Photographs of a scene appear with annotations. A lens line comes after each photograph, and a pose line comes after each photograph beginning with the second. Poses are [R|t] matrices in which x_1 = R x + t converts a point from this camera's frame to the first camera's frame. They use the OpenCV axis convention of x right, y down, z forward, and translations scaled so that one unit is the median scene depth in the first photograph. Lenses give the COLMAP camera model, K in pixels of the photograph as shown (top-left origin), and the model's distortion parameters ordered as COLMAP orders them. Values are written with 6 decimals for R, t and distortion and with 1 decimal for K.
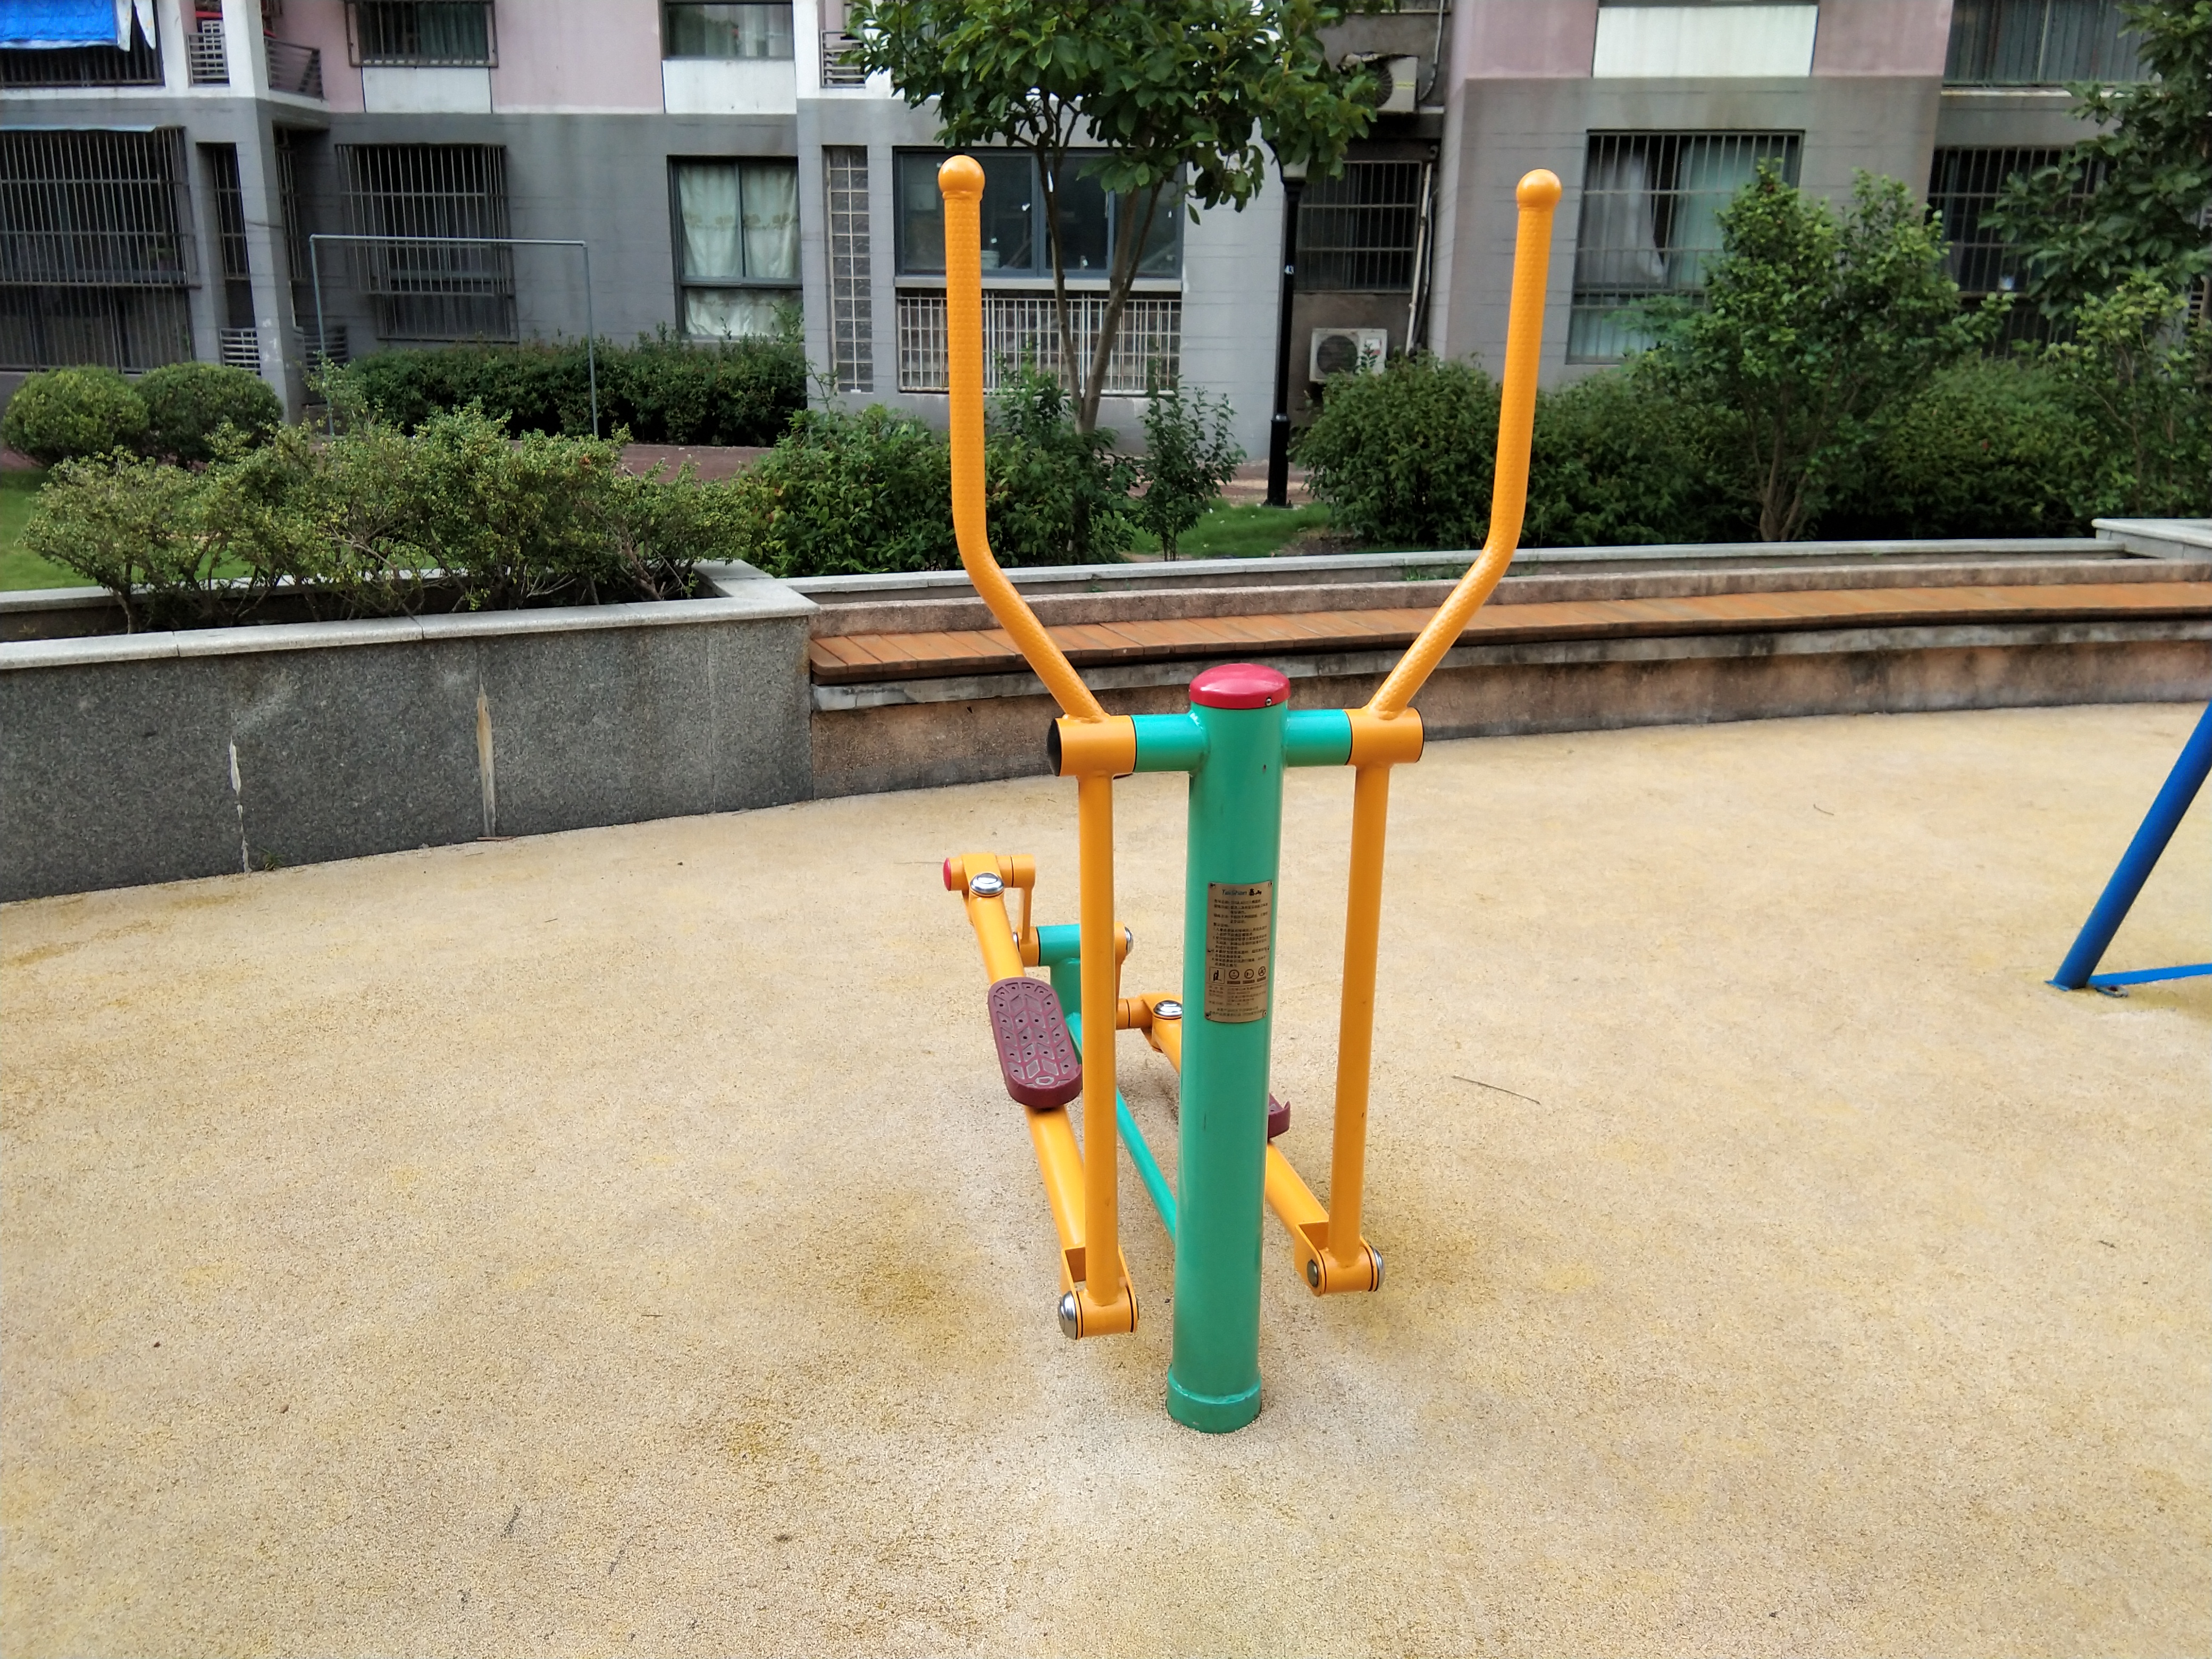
lens RADIAL K [[1747.3, 0, 1106.0], [0, 1747.3, 829.5], [0, 0, 1]] dist [0.082931, -0.136046]
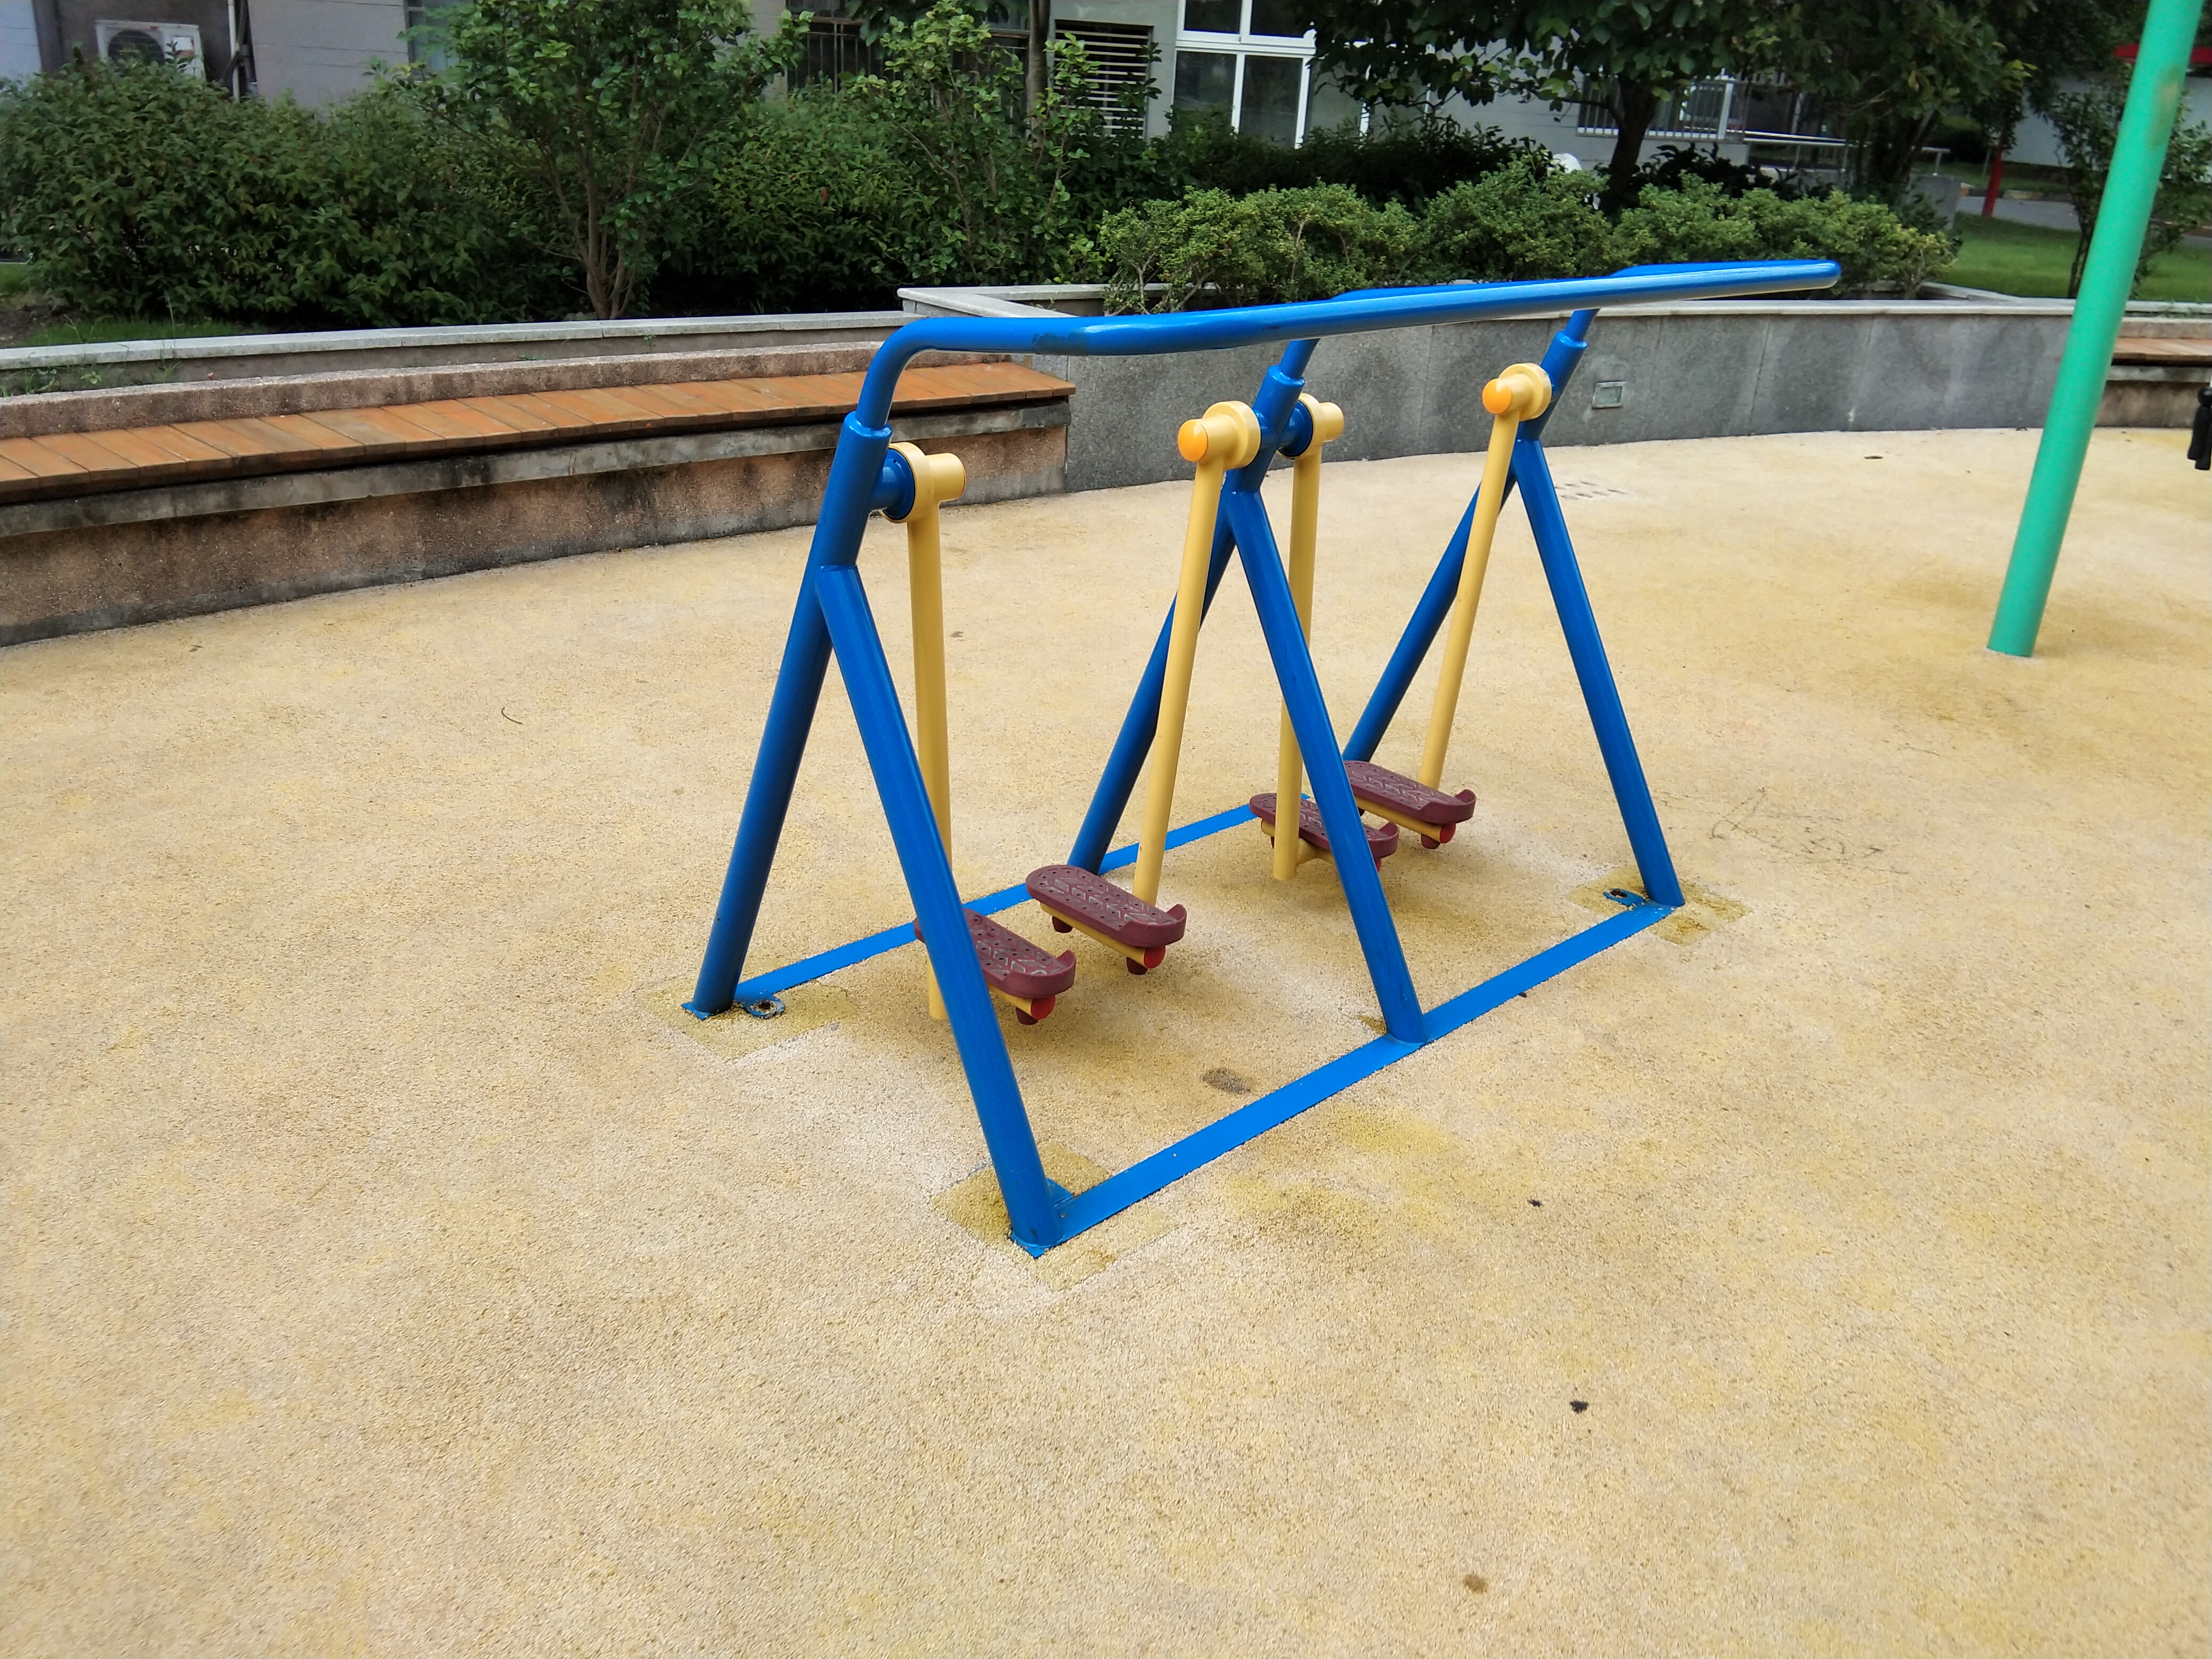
lens RADIAL K [[1765.5, 0, 1090.4], [0, 1765.5, 815.5], [0, 0, 1]] dist [0.069813, -0.098897]
pose [[0.868285, -0.155650, 0.471013, 0.202688], [0.092827, 0.983708, 0.153953, -0.048771], [-0.487302, -0.089952, 0.868588, 0.177838]]
